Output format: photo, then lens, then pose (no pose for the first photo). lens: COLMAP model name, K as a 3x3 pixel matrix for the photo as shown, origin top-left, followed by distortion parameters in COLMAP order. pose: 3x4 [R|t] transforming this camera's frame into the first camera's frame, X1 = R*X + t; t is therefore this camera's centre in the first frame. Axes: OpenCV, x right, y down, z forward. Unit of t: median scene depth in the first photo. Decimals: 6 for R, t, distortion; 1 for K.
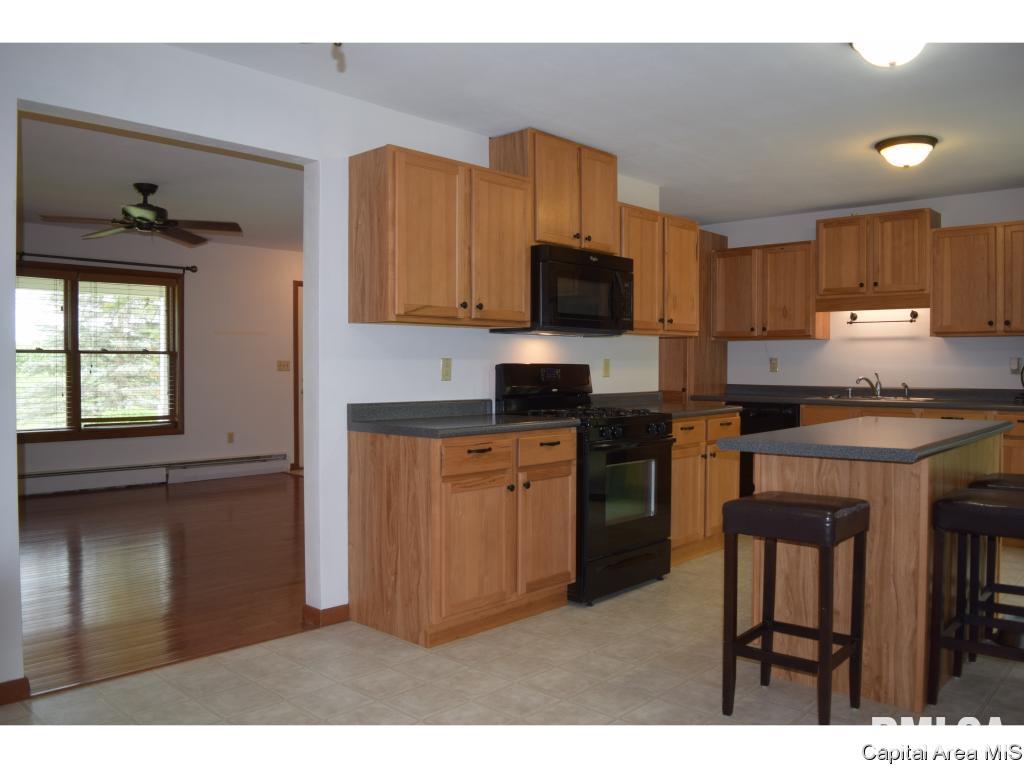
lens RADIAL K [[803.4, 0, 512.0], [0, 803.4, 384.0], [0, 0, 1]] dist [-0.092089, 0.015528]
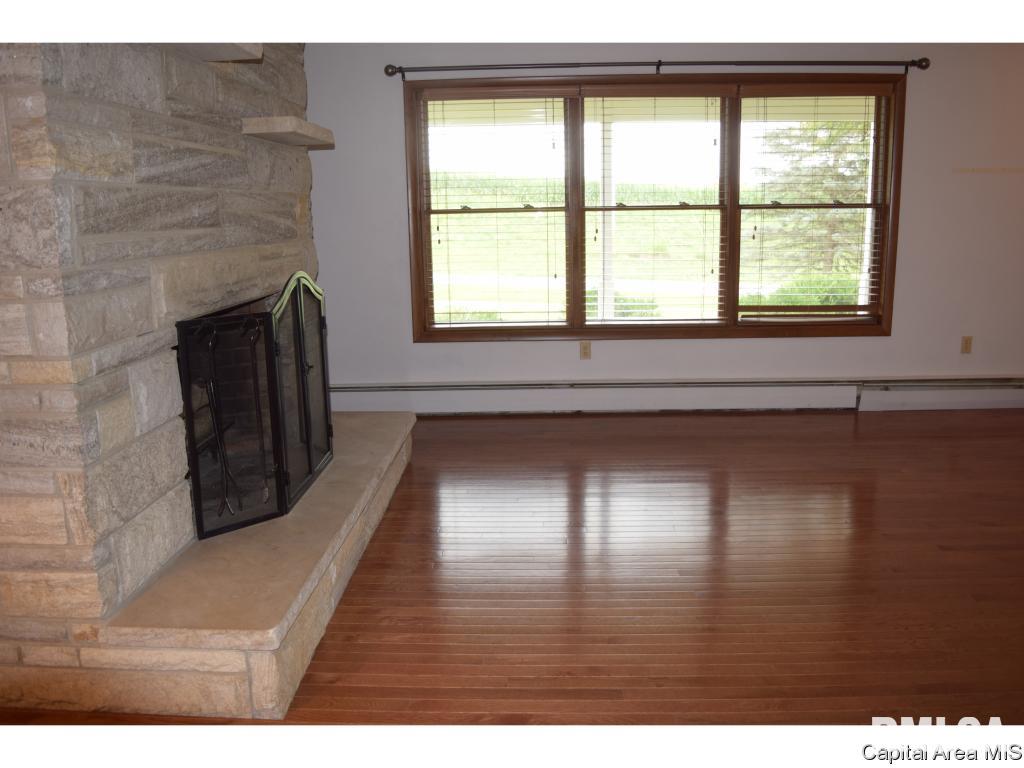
lens RADIAL K [[803.4, 0, 512.0], [0, 803.4, 384.0], [0, 0, 1]] dist [-0.092089, 0.015528]
pose [[0.660301, 0.143542, -0.737155, -0.147398], [0.006425, 0.980448, 0.196673, -0.025826], [0.750973, -0.134599, 0.646469, 0.366811]]
